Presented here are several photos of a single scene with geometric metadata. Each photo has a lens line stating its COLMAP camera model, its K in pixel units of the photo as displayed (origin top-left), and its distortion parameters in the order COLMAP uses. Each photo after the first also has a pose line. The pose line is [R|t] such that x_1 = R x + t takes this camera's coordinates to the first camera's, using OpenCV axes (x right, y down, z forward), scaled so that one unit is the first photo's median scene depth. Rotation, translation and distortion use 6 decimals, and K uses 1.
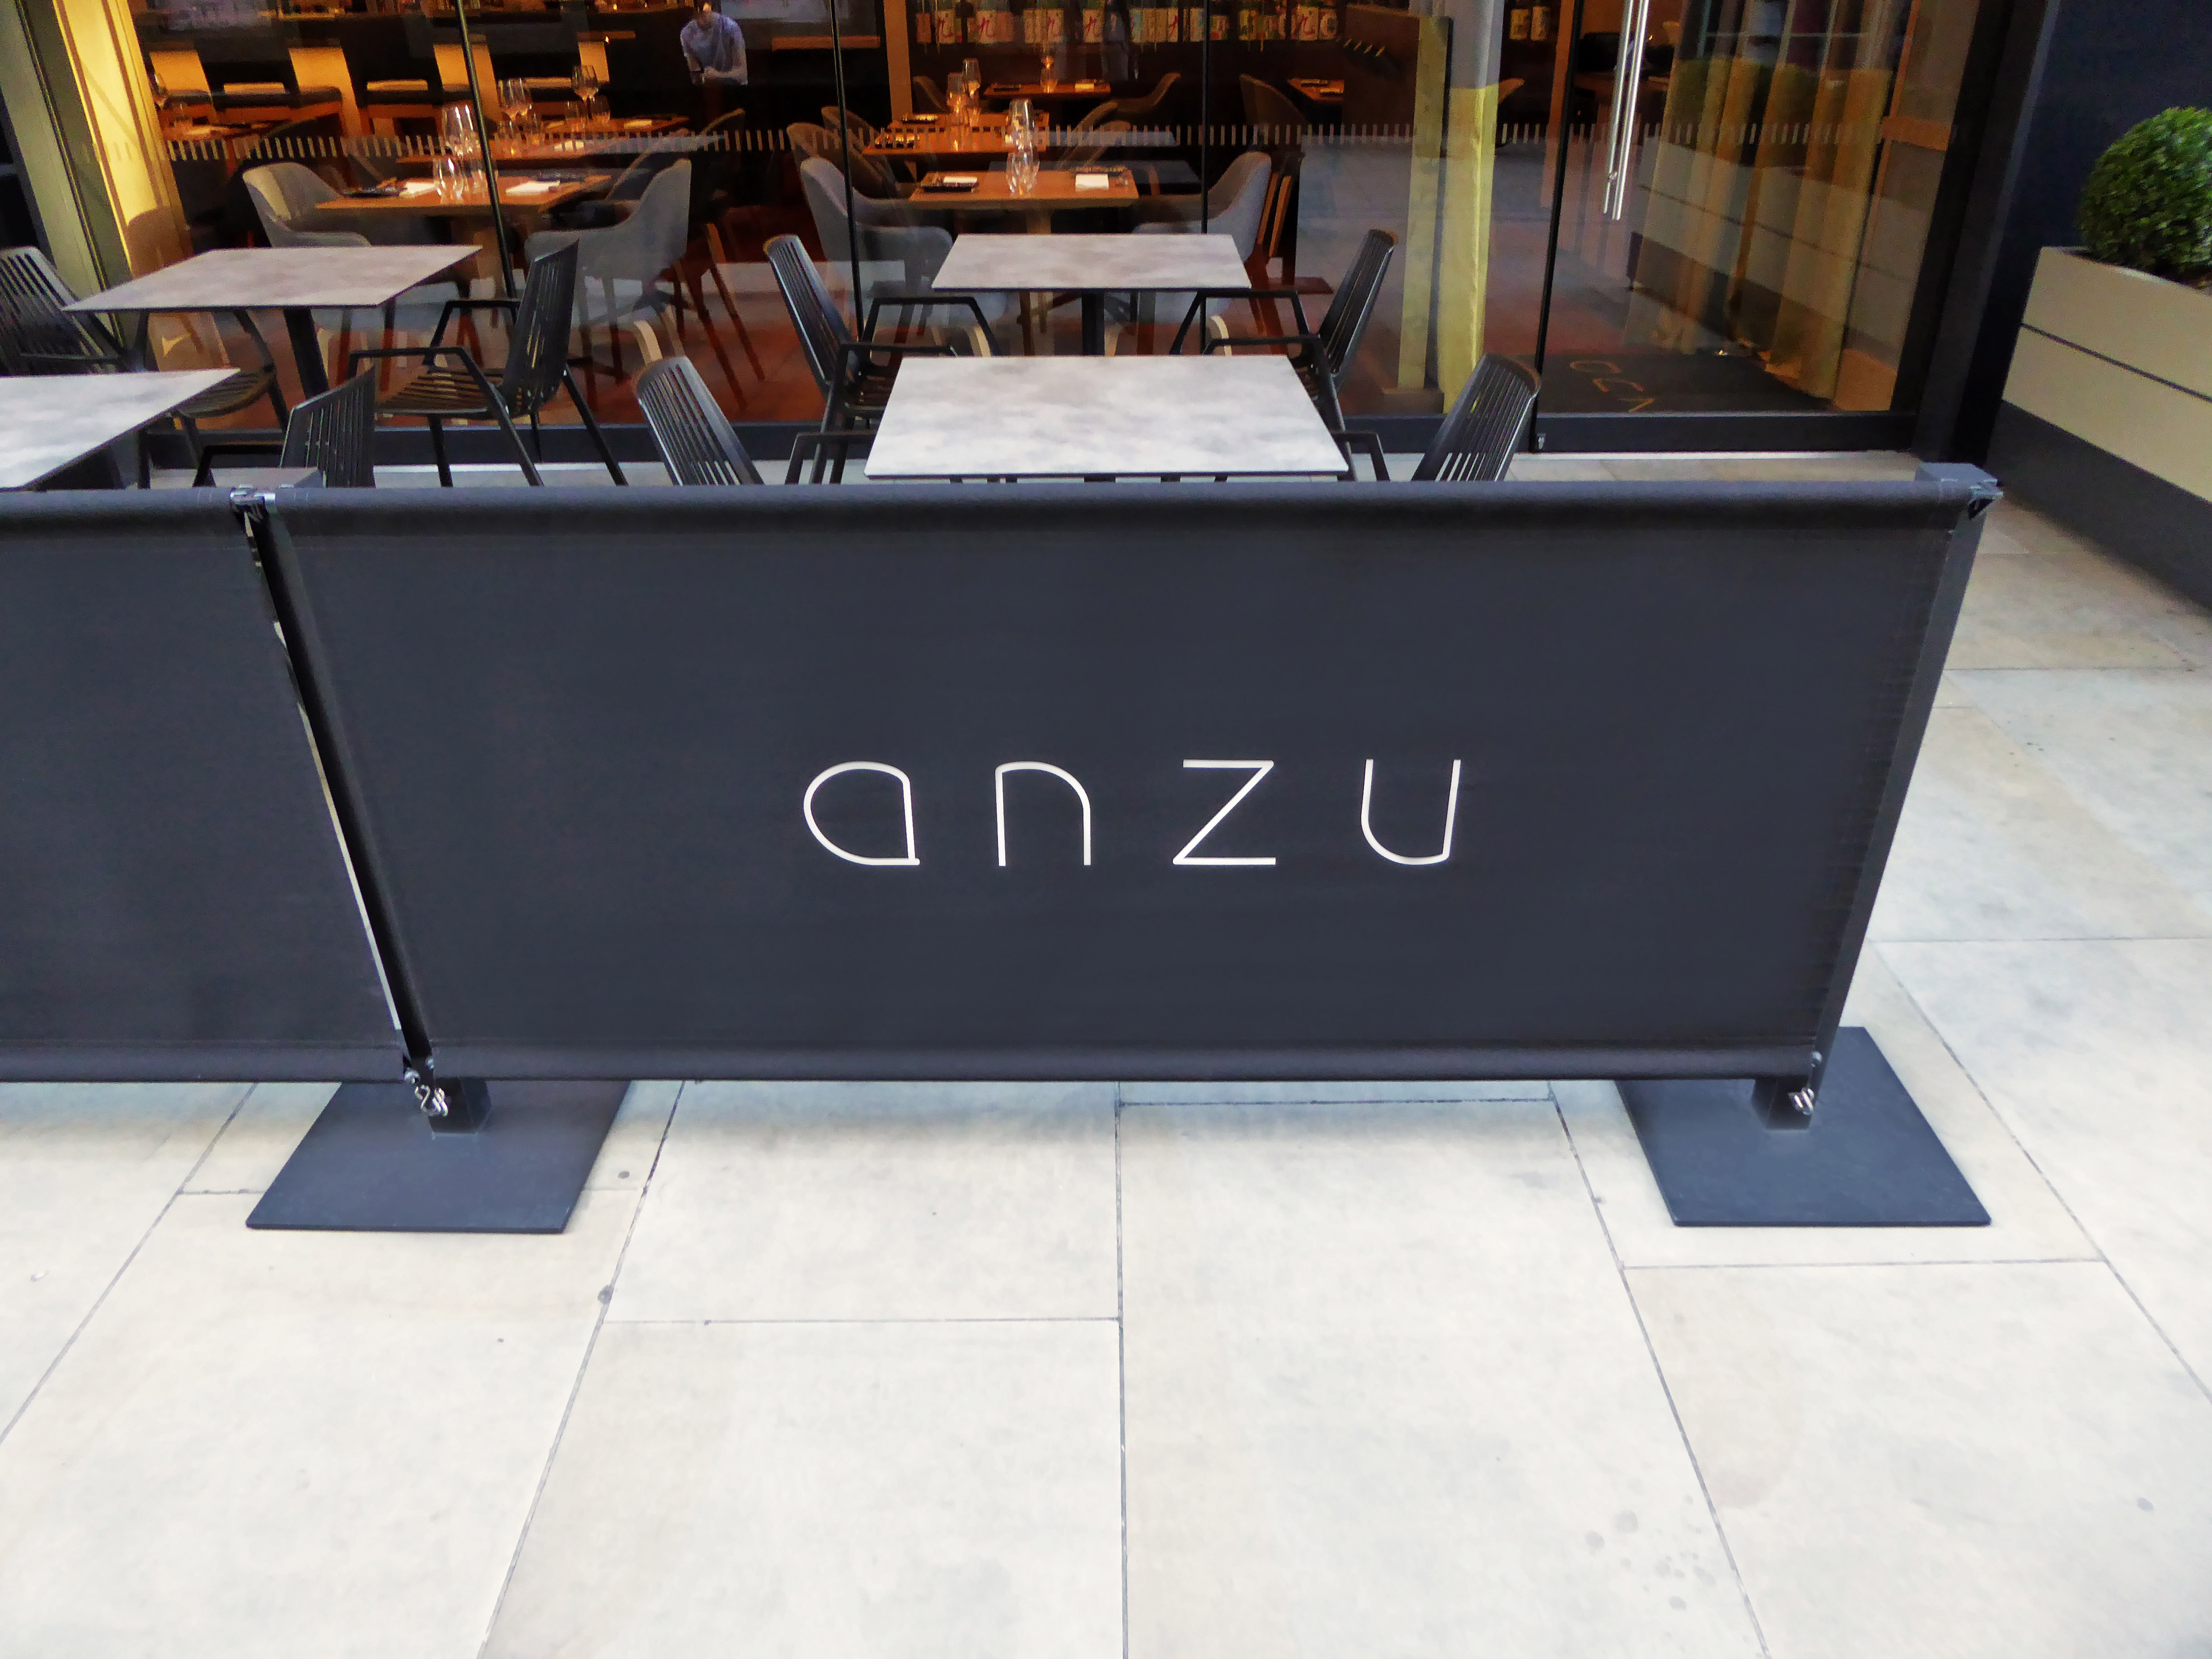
lens RADIAL K [[1545.5, 0, 1106.0], [0, 1545.5, 829.5], [0, 0, 1]] dist [-0.037351, -0.000502]
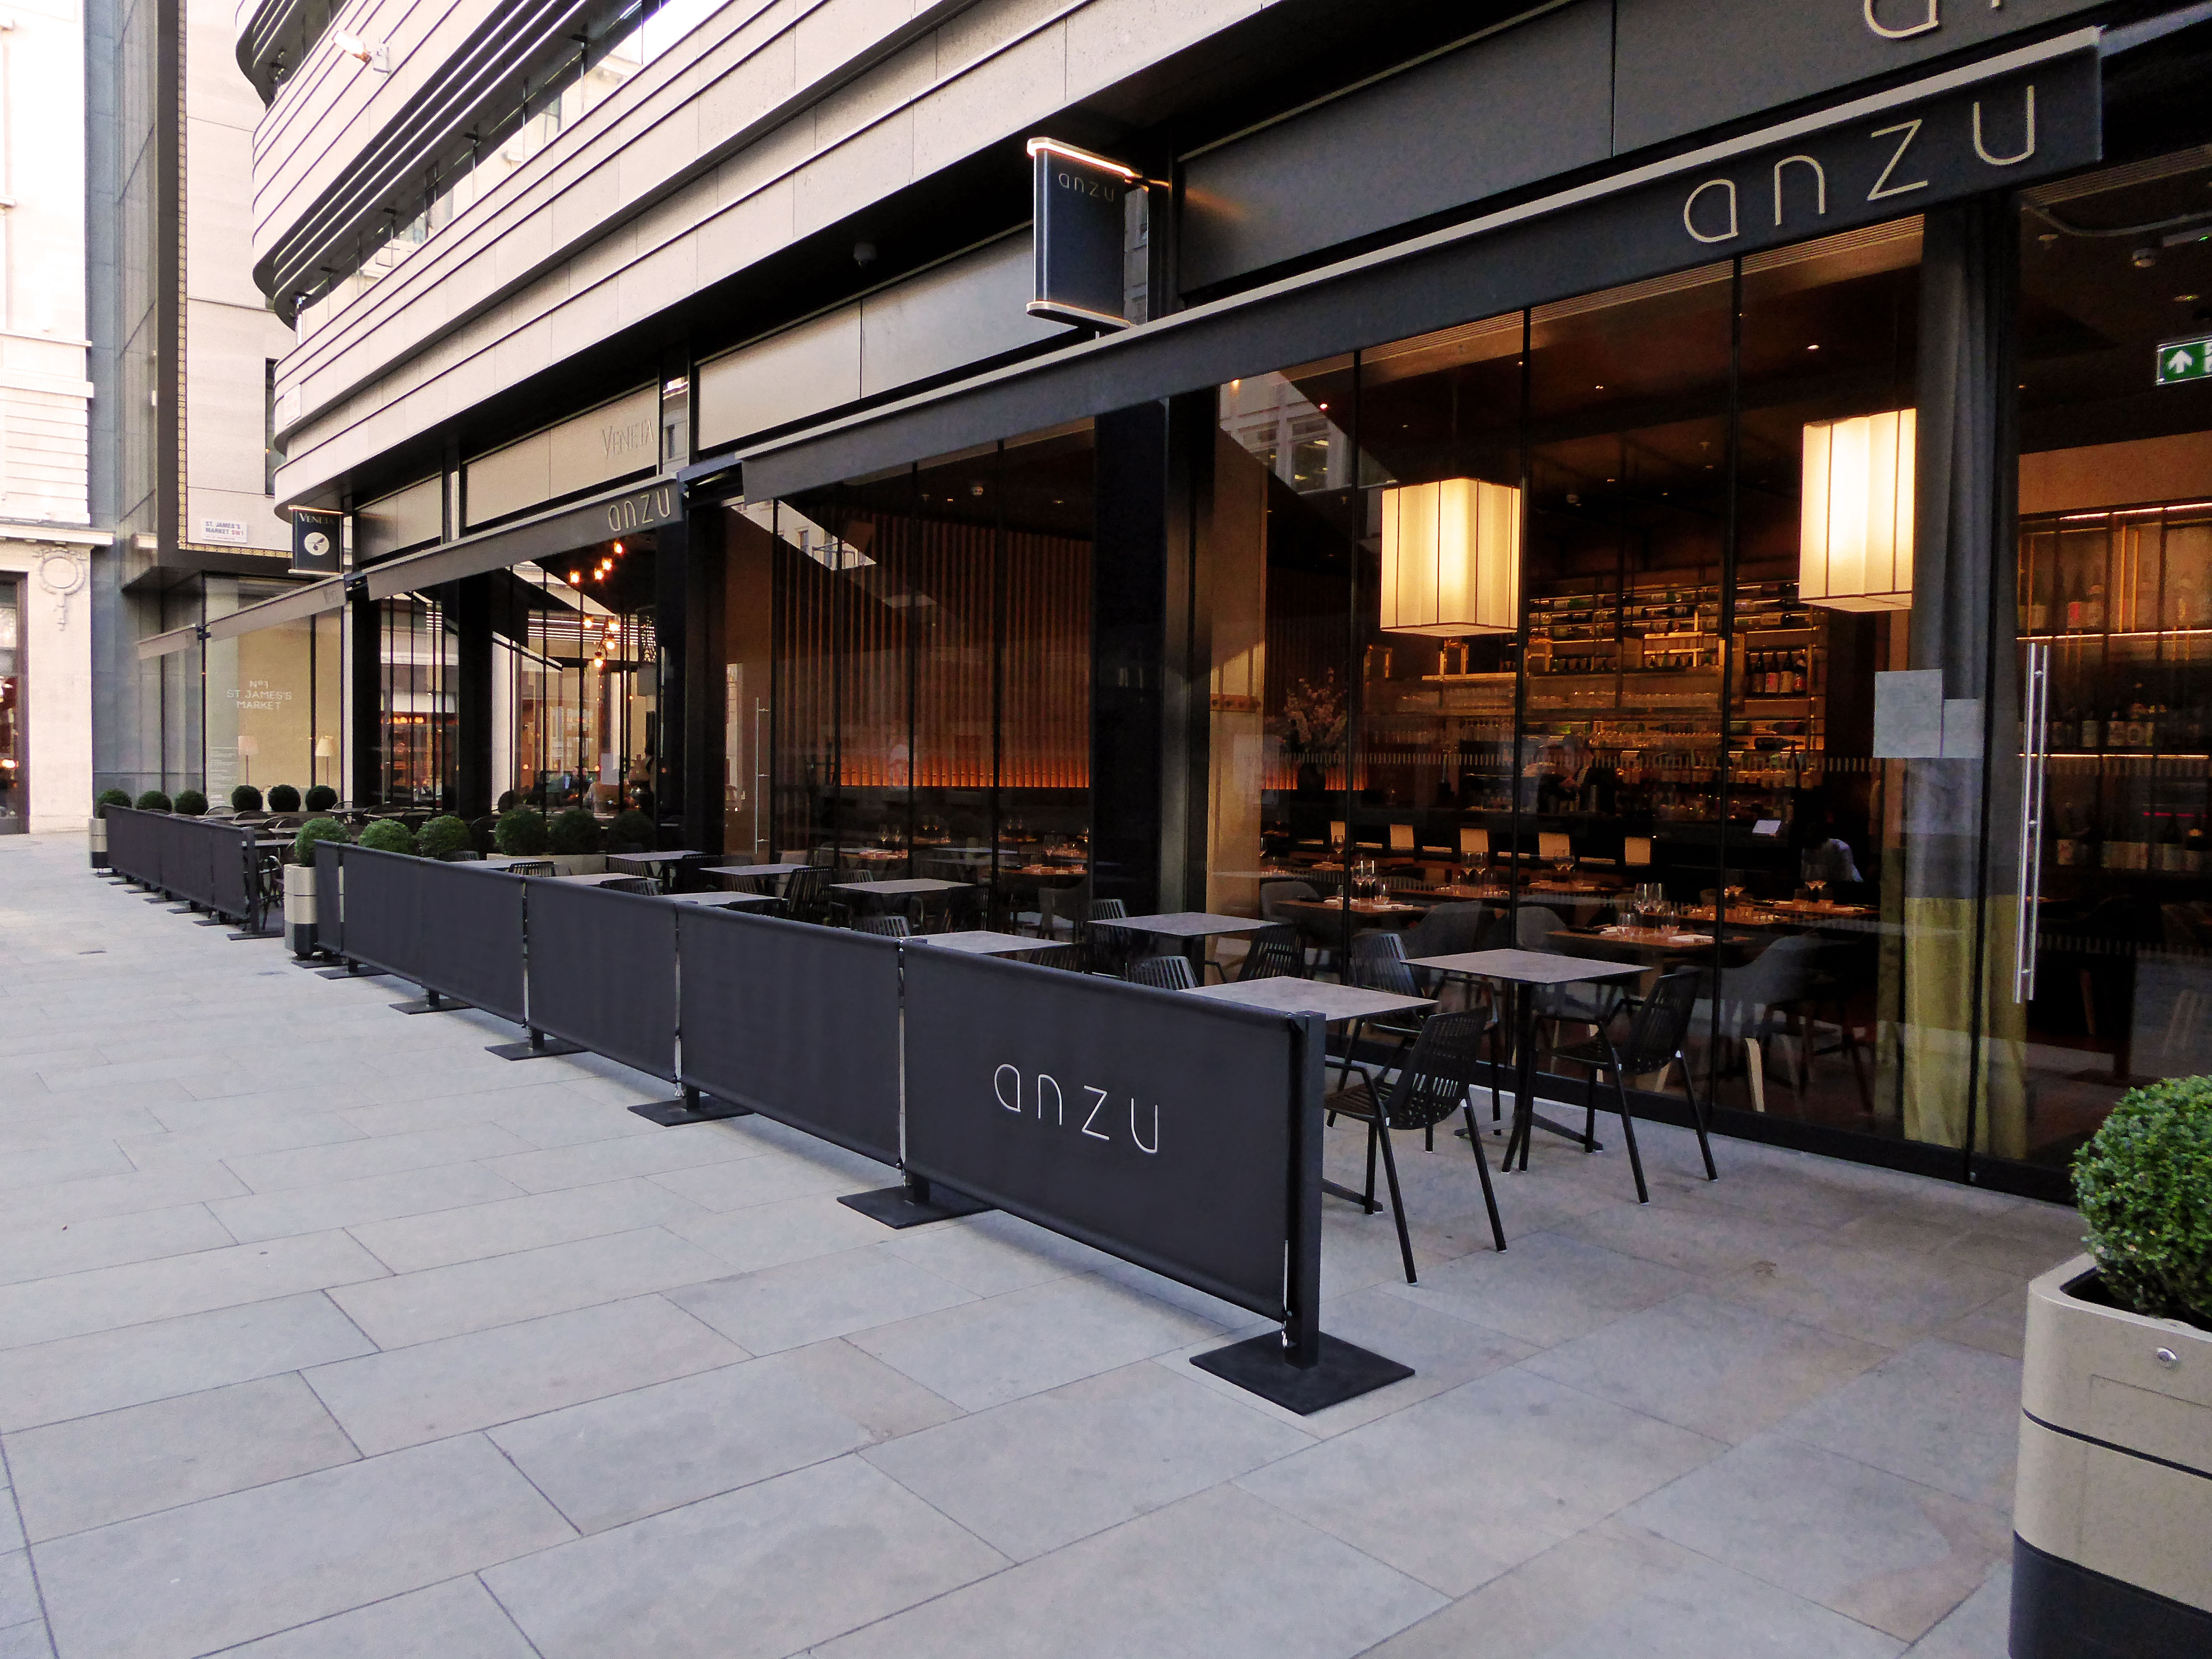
lens RADIAL K [[1545.5, 0, 1106.0], [0, 1545.5, 829.5], [0, 0, 1]] dist [-0.037351, -0.000502]
pose [[0.635419, 0.050153, -0.770537, 1.590735], [-0.401011, 0.874202, -0.273791, 0.212436], [0.659874, 0.482966, 0.575596, -0.501800]]
